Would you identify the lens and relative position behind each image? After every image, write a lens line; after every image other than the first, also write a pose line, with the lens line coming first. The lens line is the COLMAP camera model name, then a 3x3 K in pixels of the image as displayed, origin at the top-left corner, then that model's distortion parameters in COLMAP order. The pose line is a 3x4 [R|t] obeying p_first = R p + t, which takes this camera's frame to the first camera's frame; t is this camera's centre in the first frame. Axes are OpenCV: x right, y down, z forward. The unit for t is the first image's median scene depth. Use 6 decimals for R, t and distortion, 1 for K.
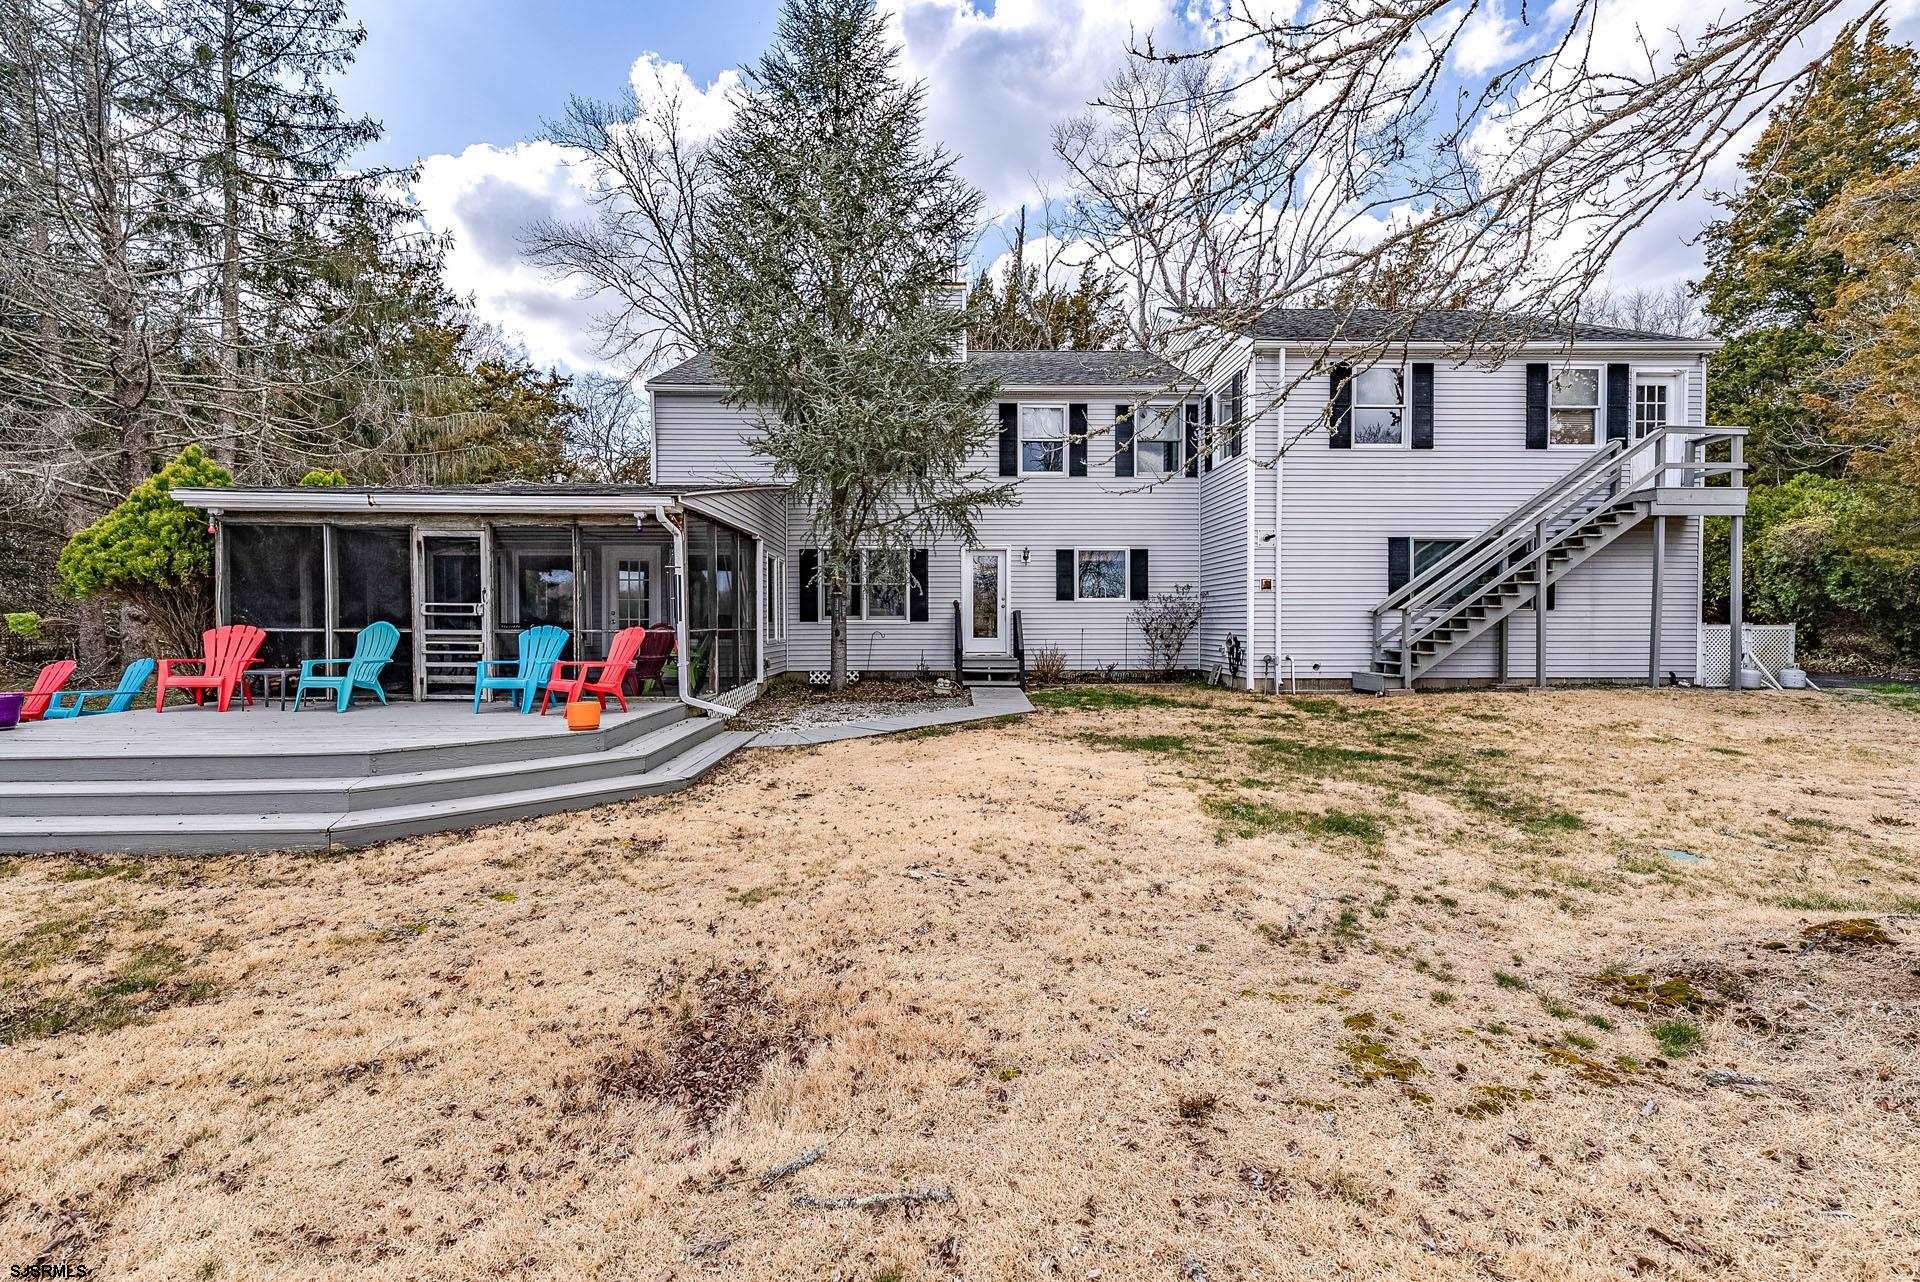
lens RADIAL K [[782.6, 0, 960.3], [0, 782.6, 637.6], [0, 0, 1]] dist [0.011554, 0.000000]
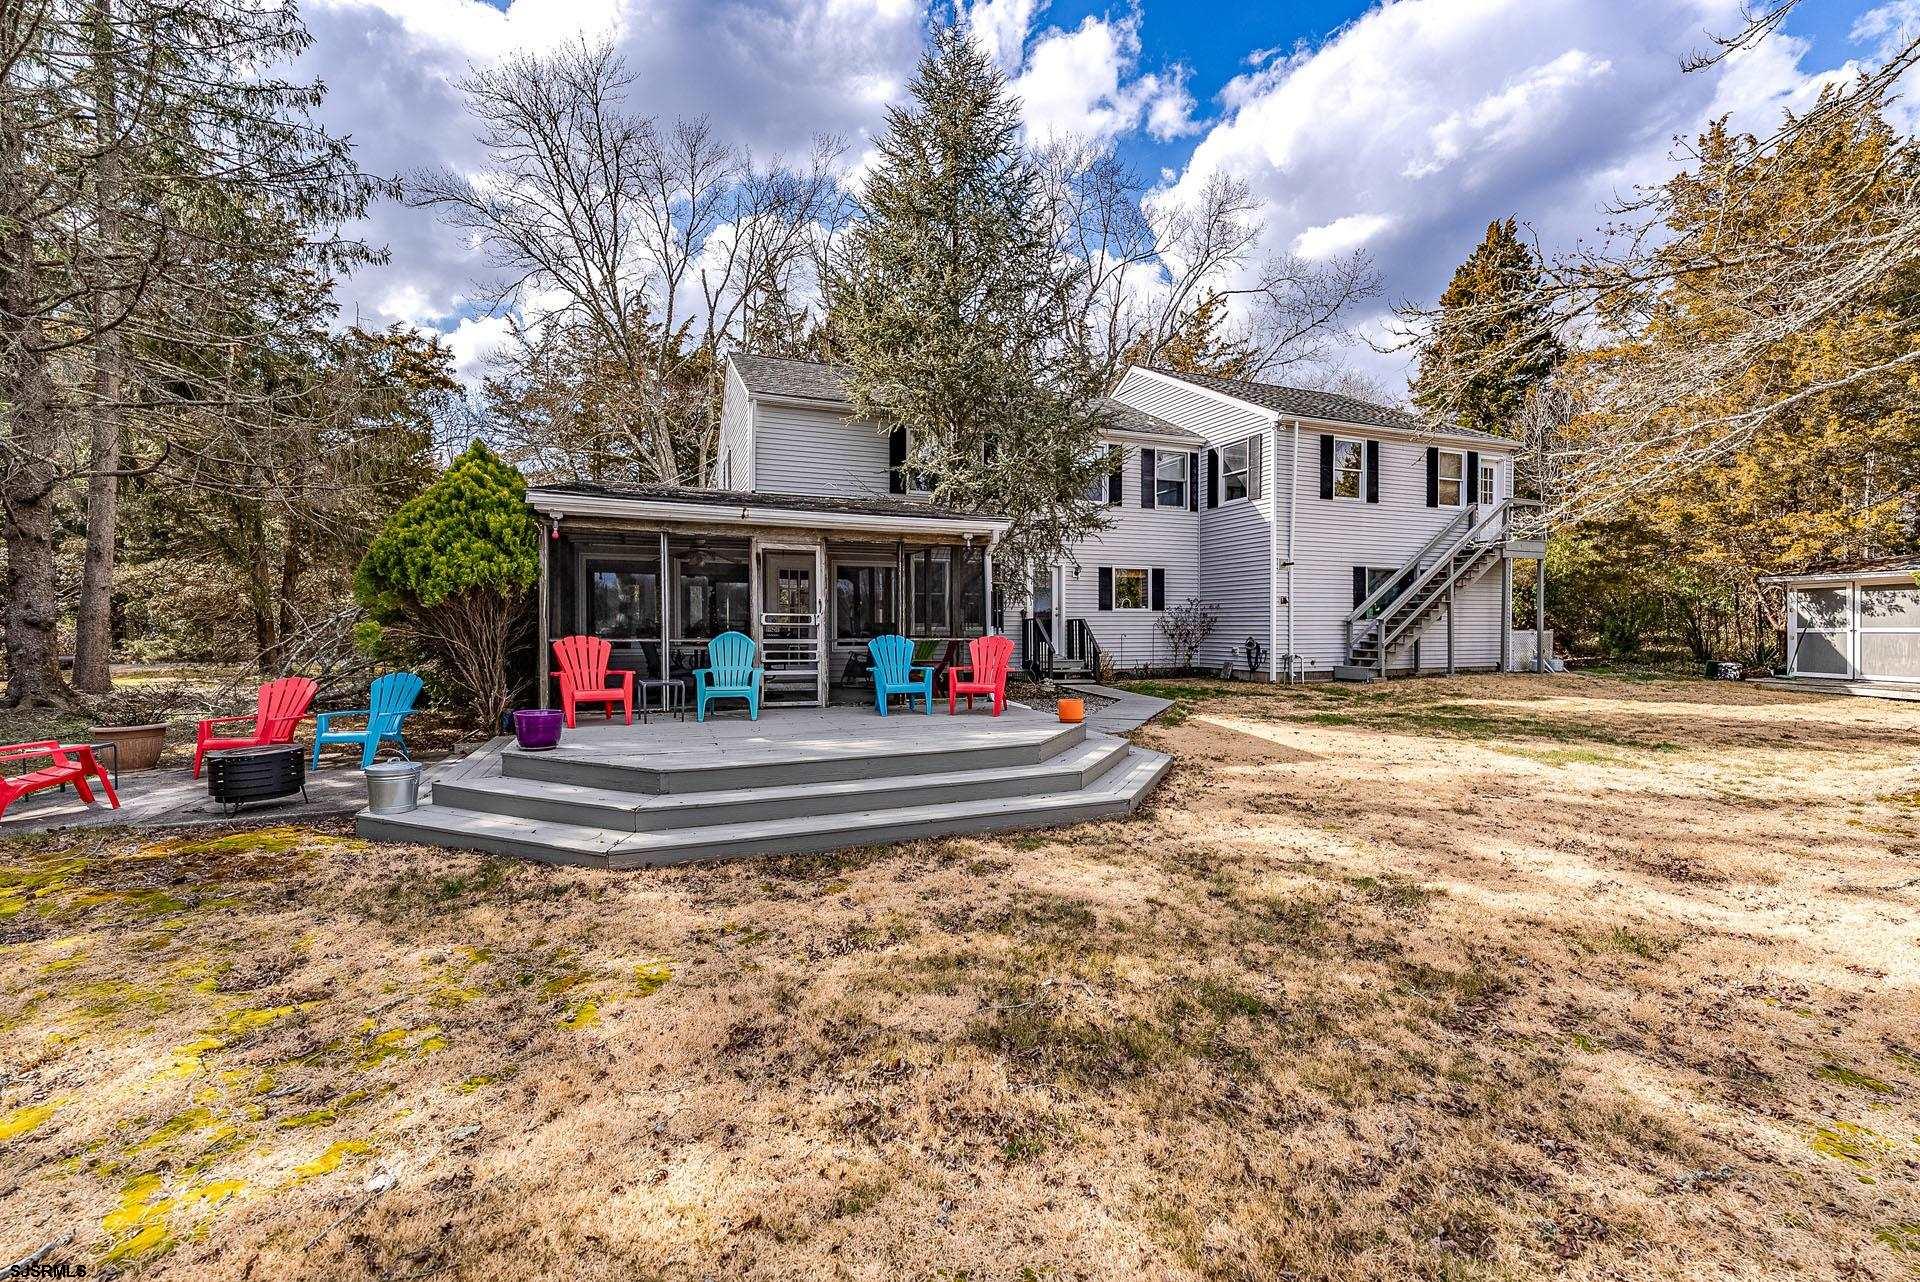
lens RADIAL K [[782.6, 0, 961.1], [0, 782.6, 638.0], [0, 0, 1]] dist [0.011554, 0.000000]
pose [[0.937413, -0.005206, 0.348179, -0.564376], [0.006273, 0.999978, -0.001939, -0.005665], [-0.348162, 0.004002, 0.937426, -0.033876]]
